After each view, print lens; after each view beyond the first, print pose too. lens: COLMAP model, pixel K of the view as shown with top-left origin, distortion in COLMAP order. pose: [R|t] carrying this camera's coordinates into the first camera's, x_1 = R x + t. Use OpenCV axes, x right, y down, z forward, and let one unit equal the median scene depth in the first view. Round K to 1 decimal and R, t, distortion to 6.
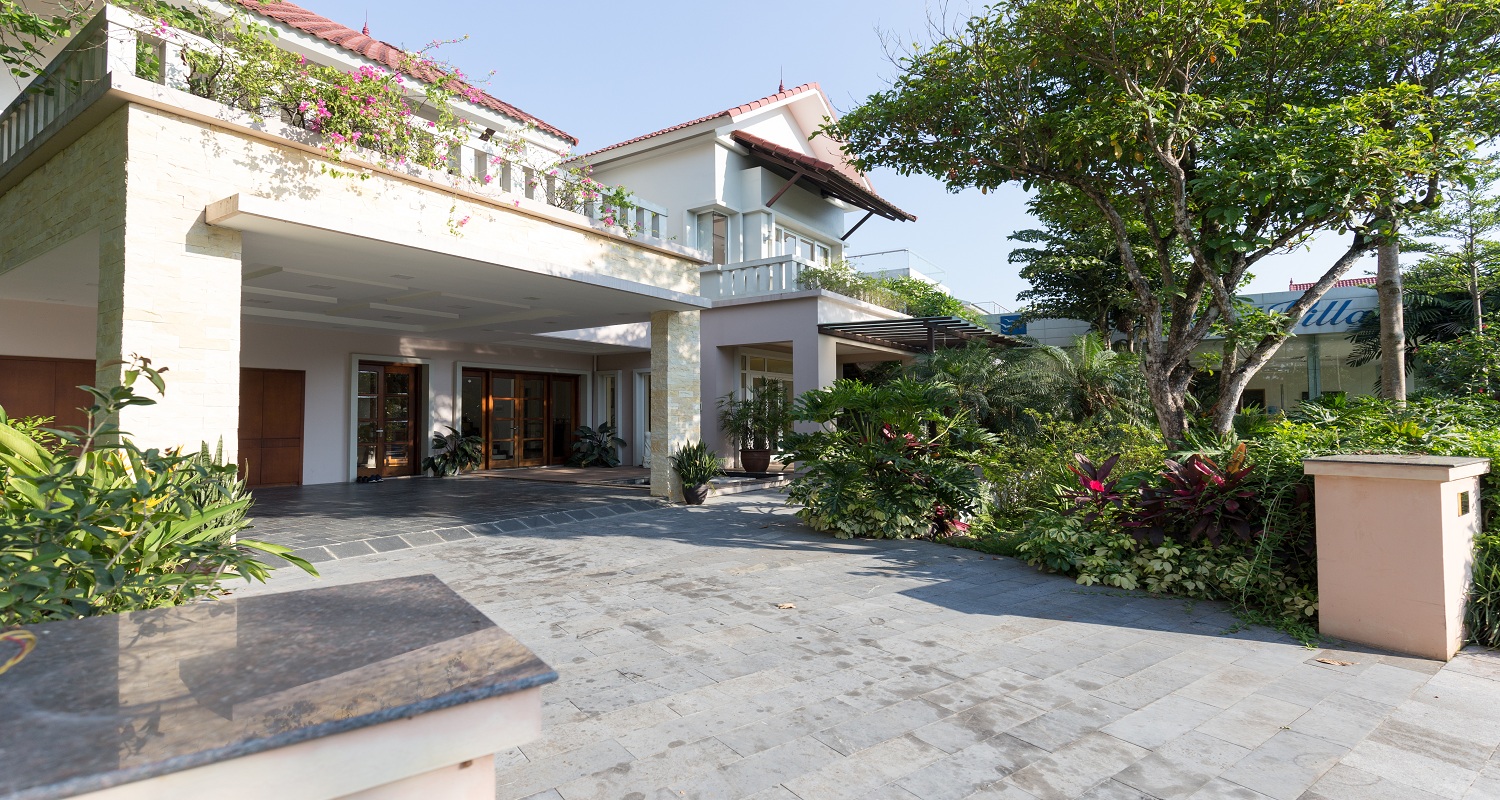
lens RADIAL K [[700.6, 0, 749.1], [0, 700.6, 391.8], [0, 0, 1]] dist [-0.004327, -0.000008]
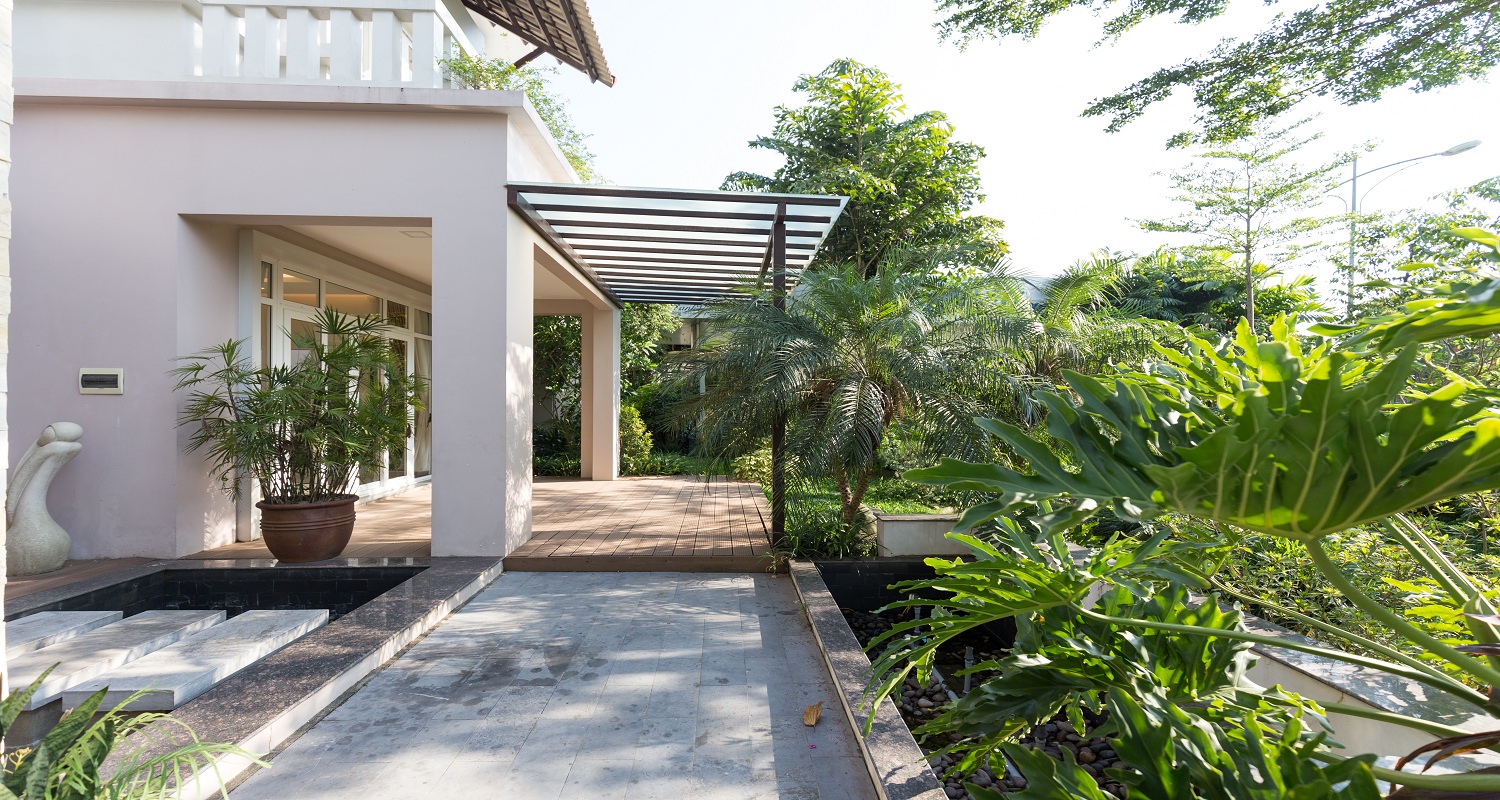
lens RADIAL K [[700.6, 0, 748.4], [0, 700.6, 402.8], [0, 0, 1]] dist [-0.004327, -0.000008]
pose [[0.812275, 0.016881, 0.583030, -0.018489], [-0.024694, 0.999680, 0.005460, 0.022890], [-0.582752, -0.018832, 0.812432, 0.572664]]
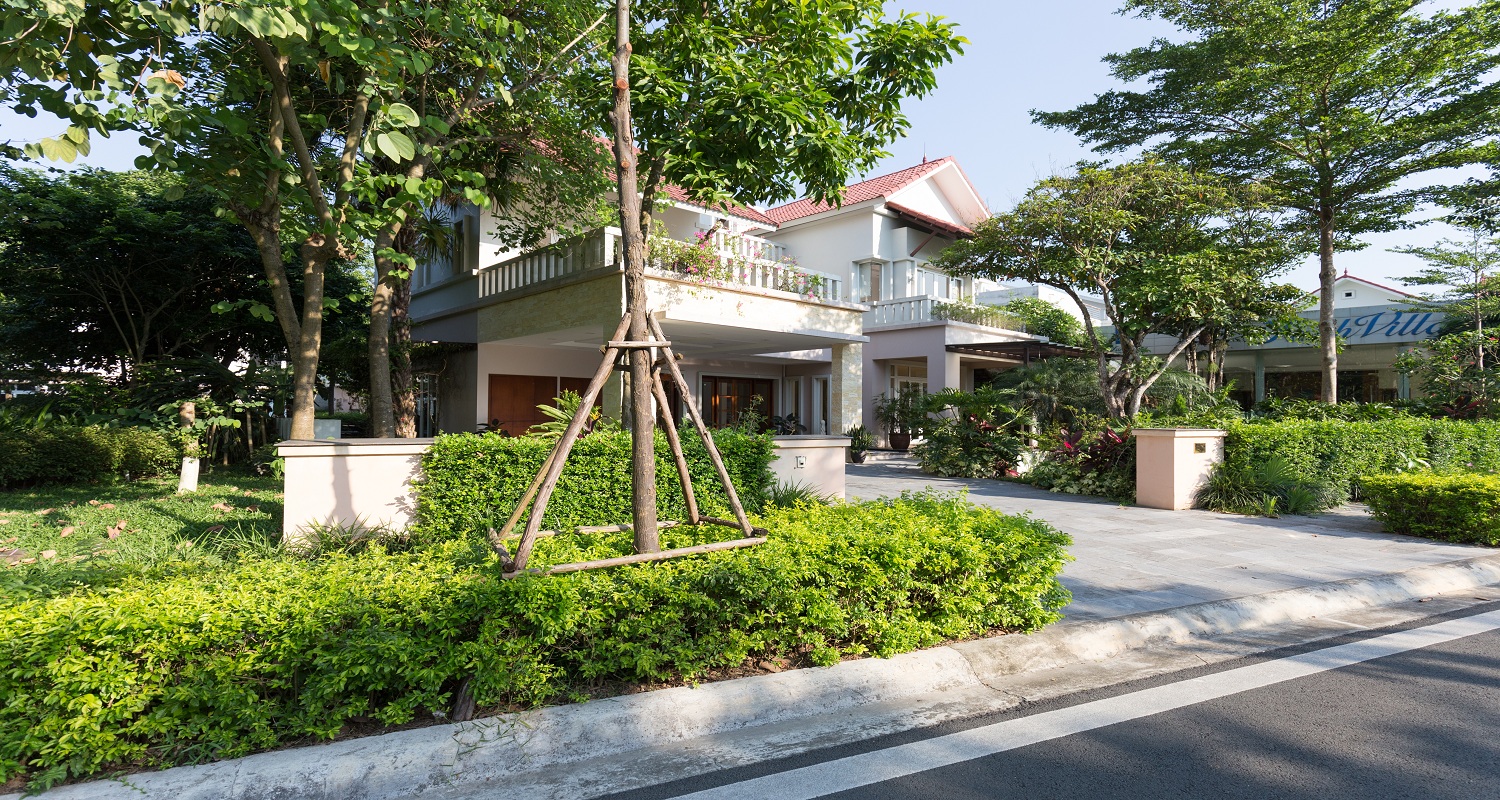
lens RADIAL K [[695.6, 0, 763.3], [0, 695.6, 420.0], [0, 0, 1]] dist [0.001523, 0.000035]
pose [[0.979887, 0.011081, -0.199246, 0.018445], [-0.001506, 0.998839, 0.048143, -0.011704], [0.199548, -0.046875, 0.978766, -0.427889]]
